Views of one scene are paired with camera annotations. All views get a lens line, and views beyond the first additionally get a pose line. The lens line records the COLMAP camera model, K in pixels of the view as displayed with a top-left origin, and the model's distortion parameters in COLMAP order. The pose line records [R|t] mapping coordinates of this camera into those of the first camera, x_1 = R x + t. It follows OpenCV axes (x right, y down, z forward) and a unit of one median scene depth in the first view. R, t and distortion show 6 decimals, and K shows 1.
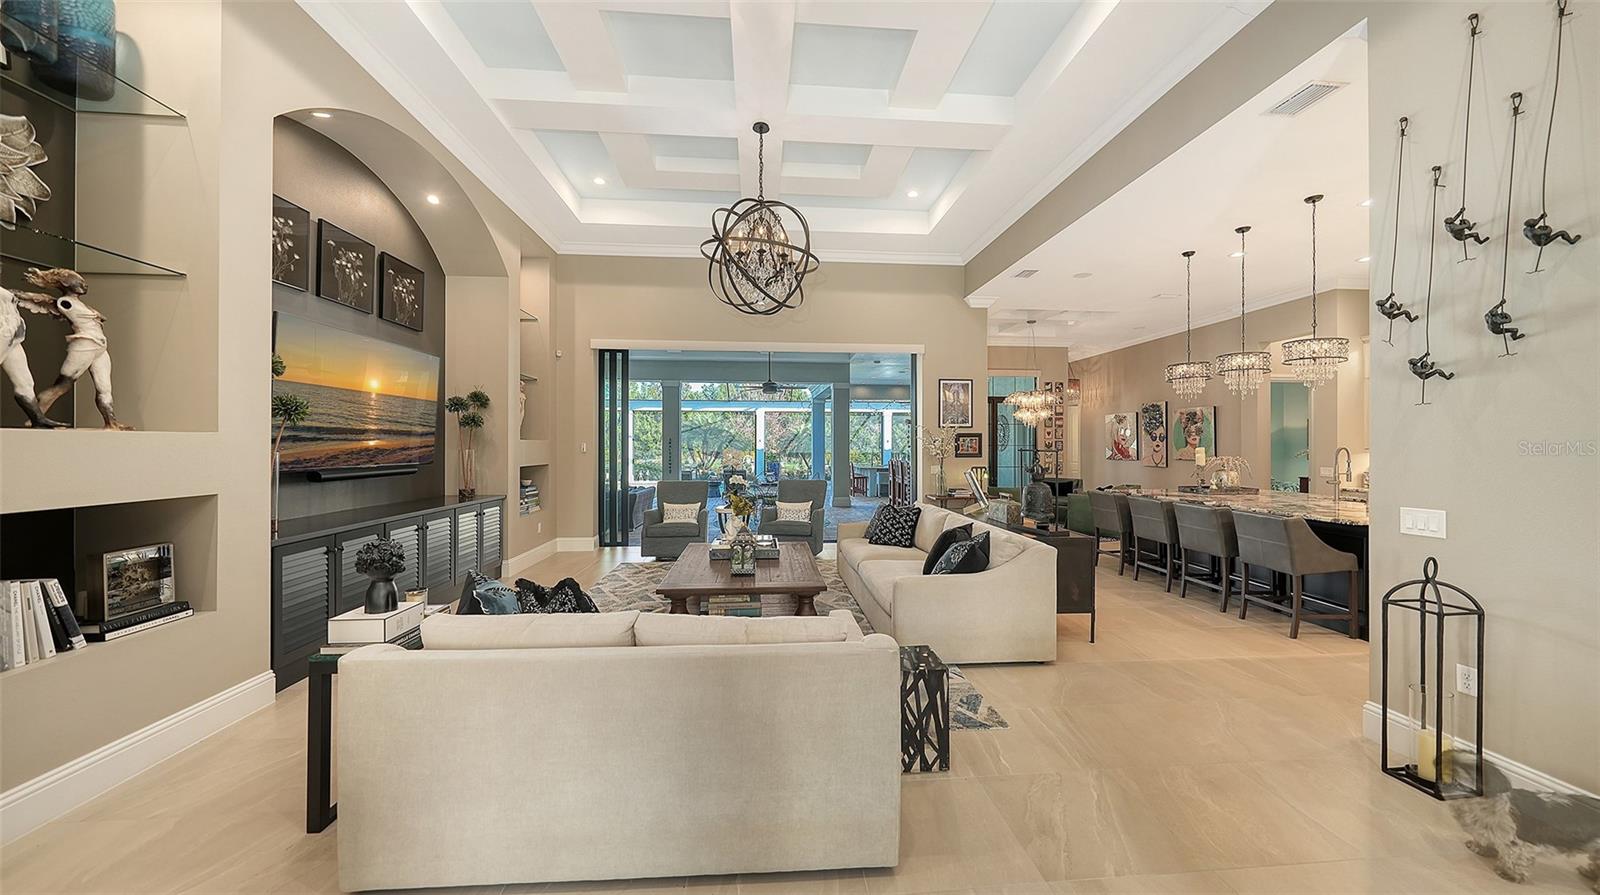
lens RADIAL K [[561.4, 0, 813.7], [0, 561.4, 440.2], [0, 0, 1]] dist [-0.004938, -0.000185]
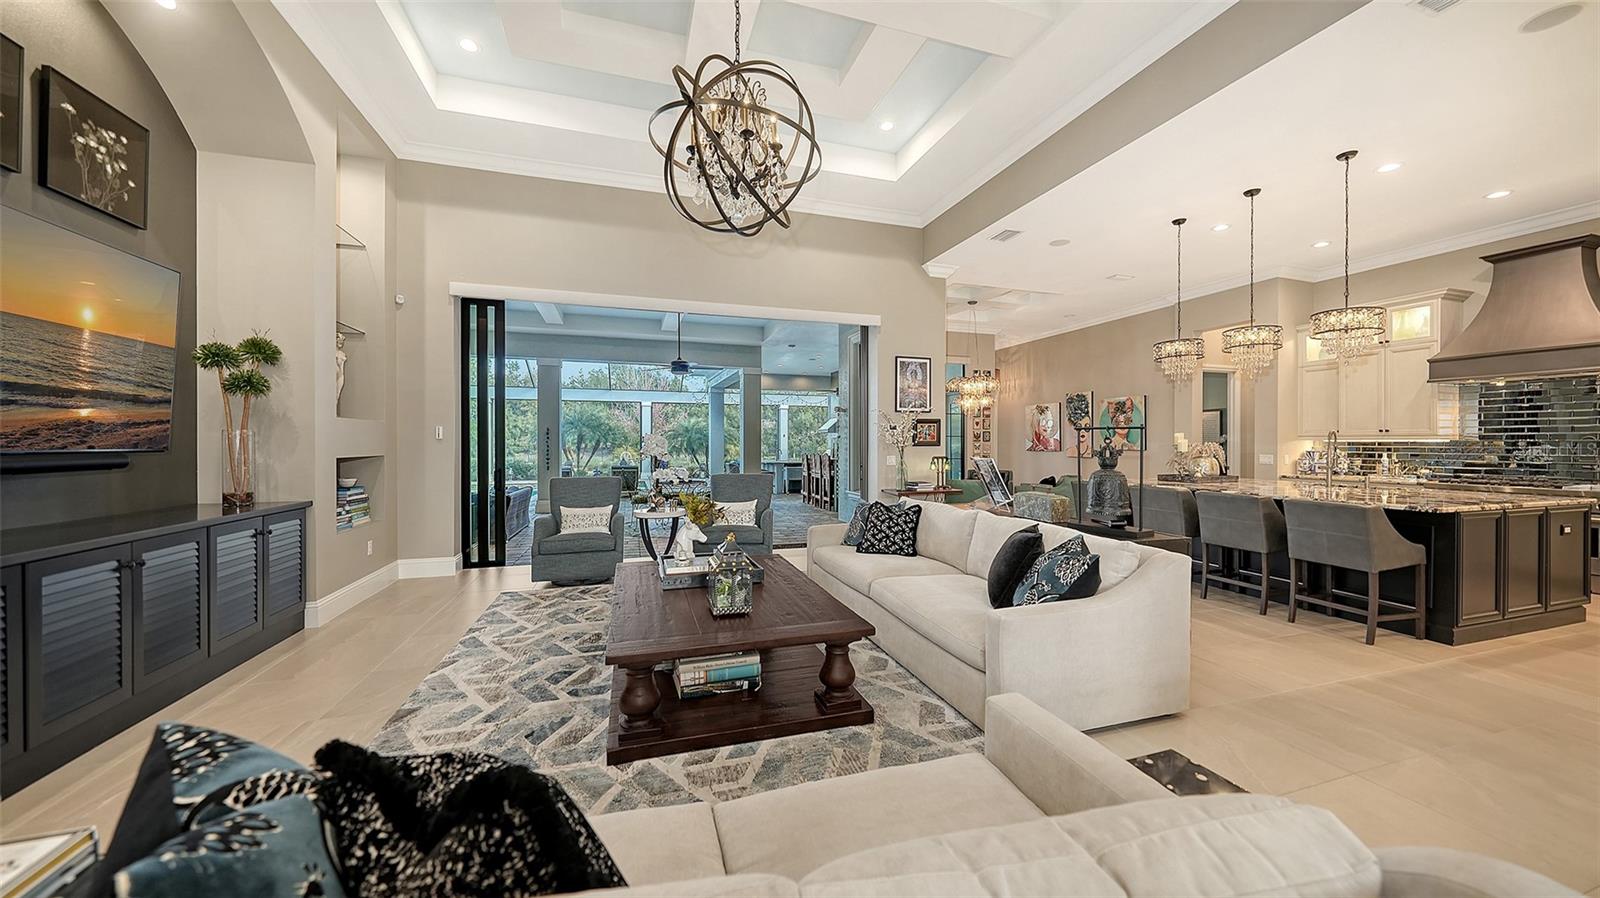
lens RADIAL K [[561.4, 0, 813.7], [0, 561.4, 441.7], [0, 0, 1]] dist [-0.004938, -0.000185]
pose [[0.975495, -0.000372, 0.220020, -0.132632], [-0.001254, 0.999973, 0.007248, 0.025048], [-0.220017, -0.007346, 0.975468, 0.257313]]
